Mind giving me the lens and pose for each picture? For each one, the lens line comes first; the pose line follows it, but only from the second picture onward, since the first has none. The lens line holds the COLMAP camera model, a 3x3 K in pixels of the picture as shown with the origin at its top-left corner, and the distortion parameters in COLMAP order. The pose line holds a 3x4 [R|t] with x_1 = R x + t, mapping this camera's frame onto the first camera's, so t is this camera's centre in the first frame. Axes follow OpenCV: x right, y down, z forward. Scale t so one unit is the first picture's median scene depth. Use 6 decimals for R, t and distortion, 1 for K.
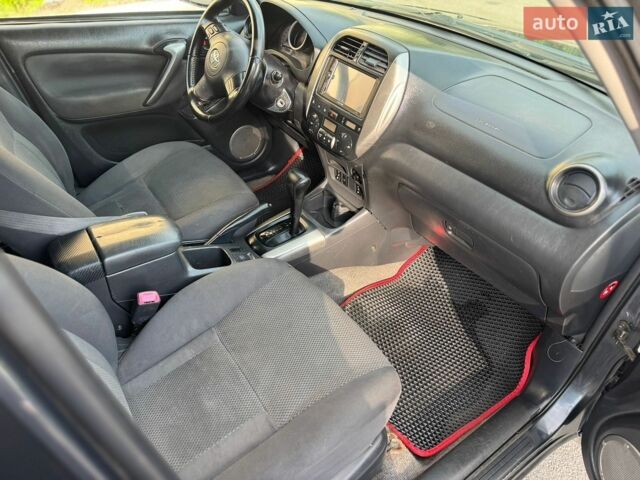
lens RADIAL K [[447.7, 0, 323.0], [0, 447.7, 239.3], [0, 0, 1]] dist [0.018508, -0.028317]
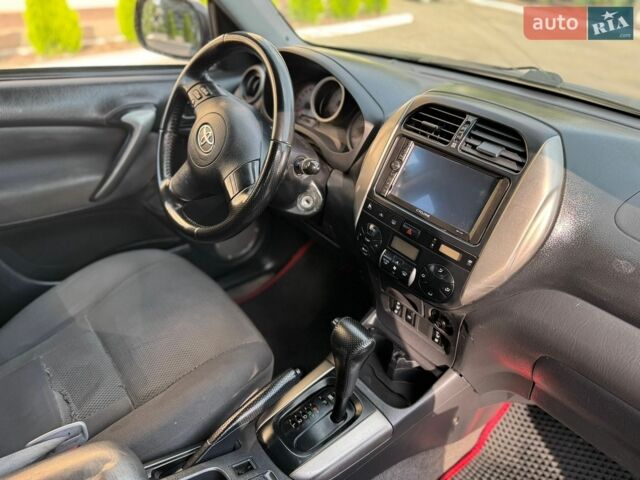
lens RADIAL K [[447.7, 0, 317.2], [0, 447.7, 241.3], [0, 0, 1]] dist [0.018508, -0.028317]
pose [[0.997297, -0.025663, 0.068850, -0.128712], [0.032160, 0.994959, -0.094988, -0.190470], [-0.066066, 0.096945, 0.993095, 0.373790]]
